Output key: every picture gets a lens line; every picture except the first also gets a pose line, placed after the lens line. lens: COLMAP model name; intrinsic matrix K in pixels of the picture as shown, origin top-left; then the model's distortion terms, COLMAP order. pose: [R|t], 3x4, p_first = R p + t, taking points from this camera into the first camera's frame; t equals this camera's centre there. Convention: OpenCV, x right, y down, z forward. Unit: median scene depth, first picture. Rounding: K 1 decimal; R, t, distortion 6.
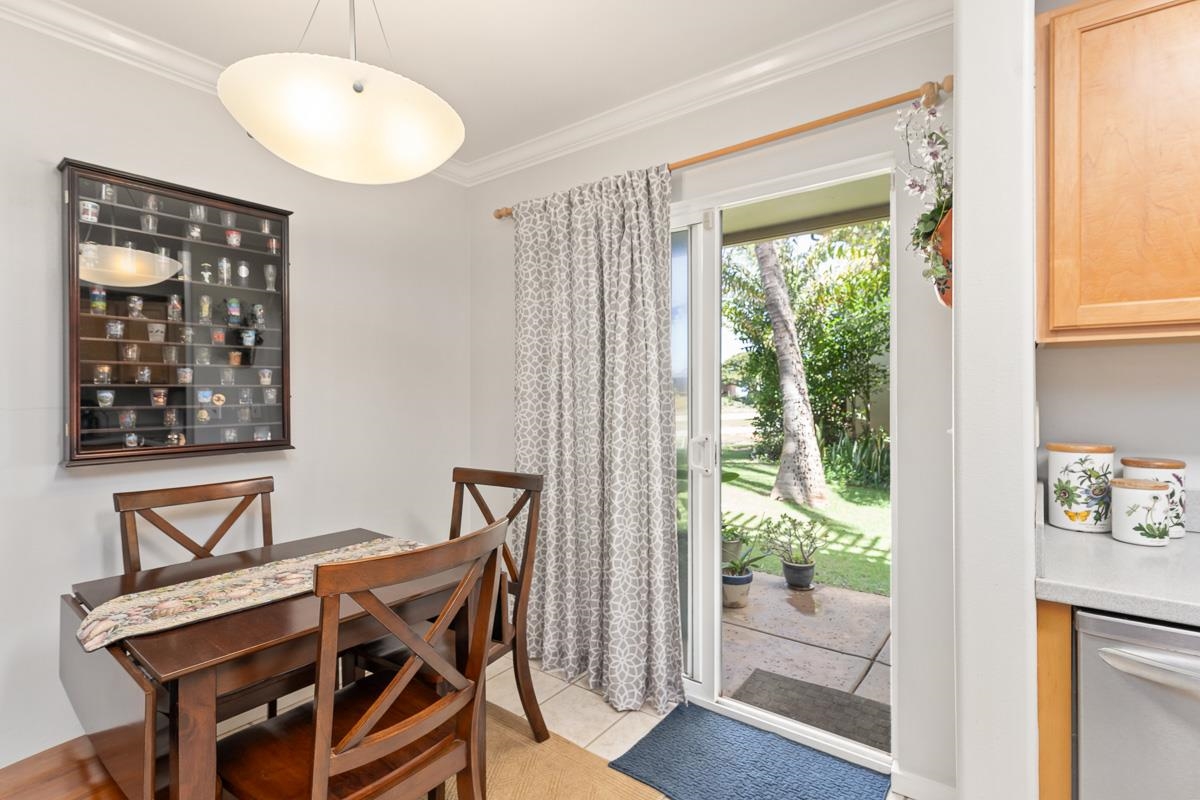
lens RADIAL K [[560.9, 0, 607.3], [0, 560.9, 393.5], [0, 0, 1]] dist [-0.001735, 0.000821]
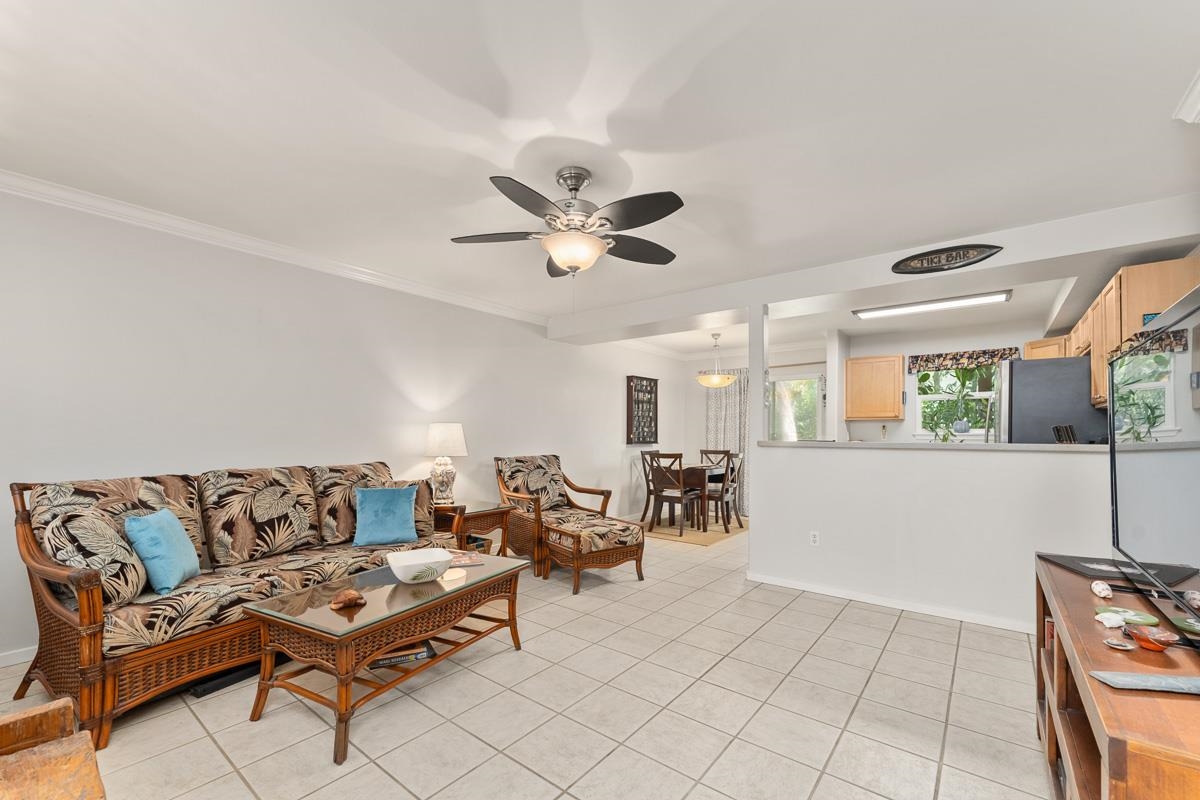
lens RADIAL K [[482.5, 0, 595.1], [0, 482.5, 429.6], [0, 0, 1]] dist [-0.001836, -0.000623]
pose [[0.999406, 0.008561, -0.033373, -0.885687], [-0.008875, 0.999918, -0.009270, 0.041122], [0.033291, 0.009561, 0.999400, -2.231350]]
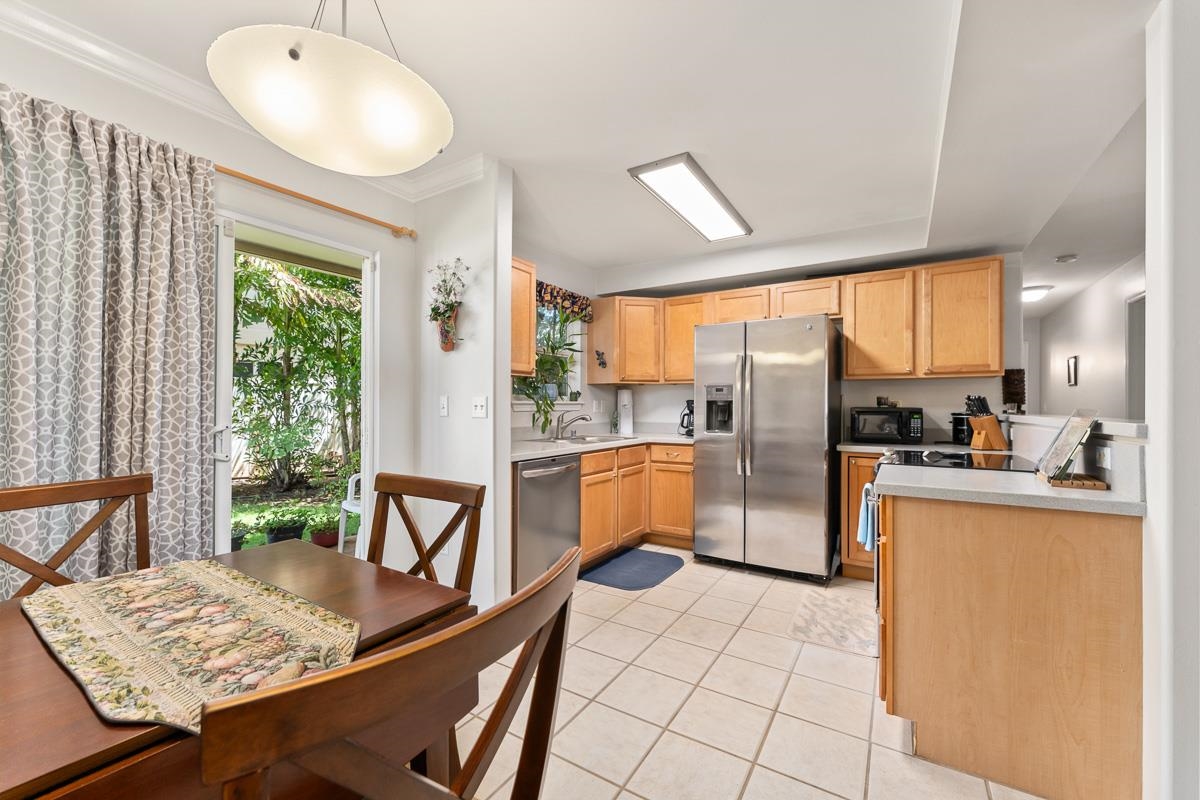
lens RADIAL K [[482.5, 0, 603.0], [0, 482.5, 405.0], [0, 0, 1]] dist [-0.001836, -0.000623]
pose [[-0.088590, 0.006290, 0.996048, -0.852167], [-0.003280, 0.999973, -0.006607, 0.042396], [-0.996063, -0.003852, -0.088567, 0.363432]]
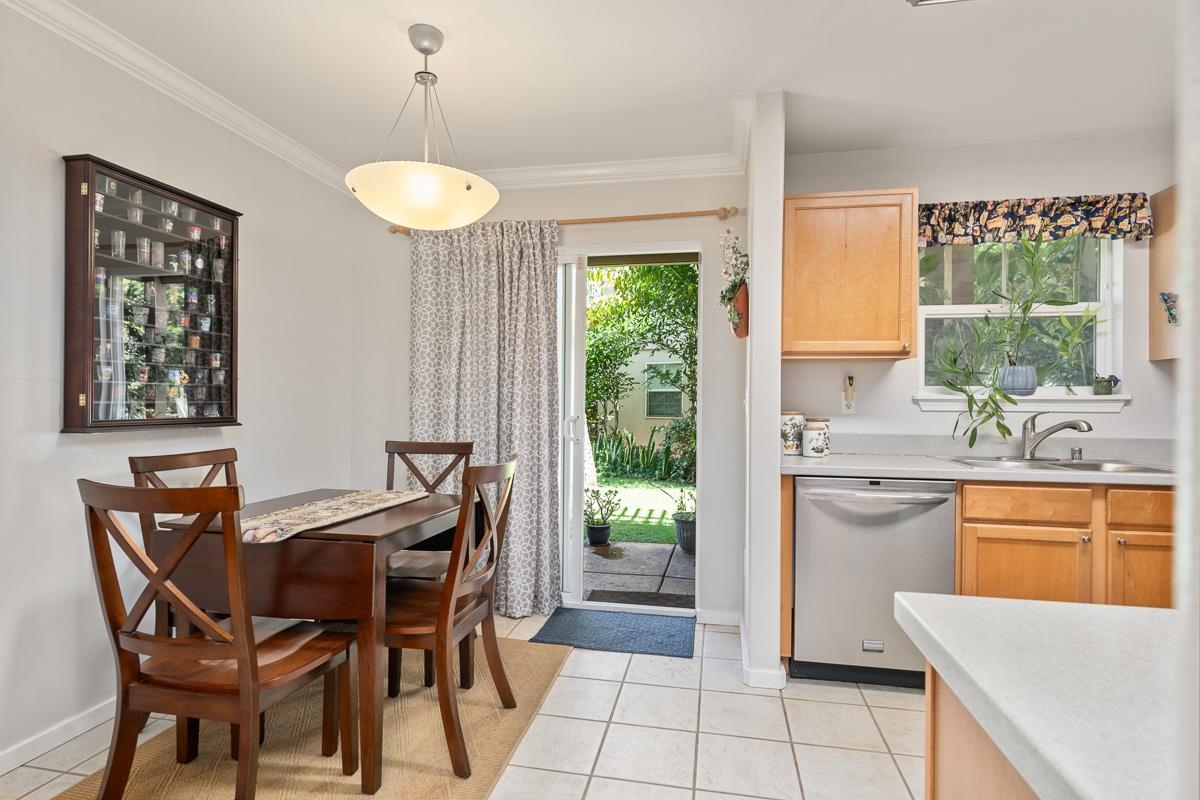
lens RADIAL K [[600.2, 0, 603.0], [0, 600.2, 401.3], [0, 0, 1]] dist [0.002810, -0.001459]
pose [[0.899698, 0.012749, 0.436326, -0.438152], [-0.012535, 0.999916, -0.003370, 0.046248], [-0.436332, -0.002437, 0.899782, -0.400128]]
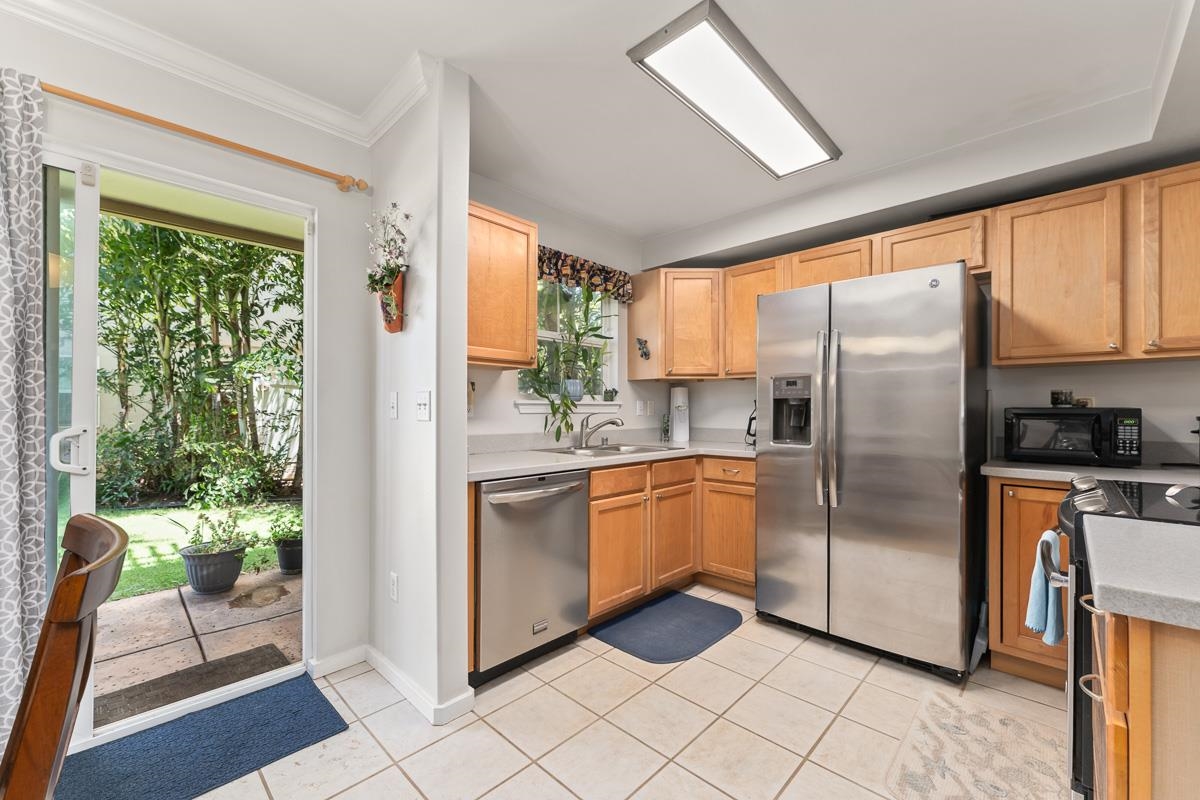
lens RADIAL K [[482.5, 0, 601.1], [0, 482.5, 409.1], [0, 0, 1]] dist [-0.001836, -0.000623]
pose [[0.118943, 0.007000, 0.992876, -0.465210], [-0.004246, 0.999970, -0.006542, 0.050287], [-0.992892, -0.003438, 0.118969, 0.143355]]
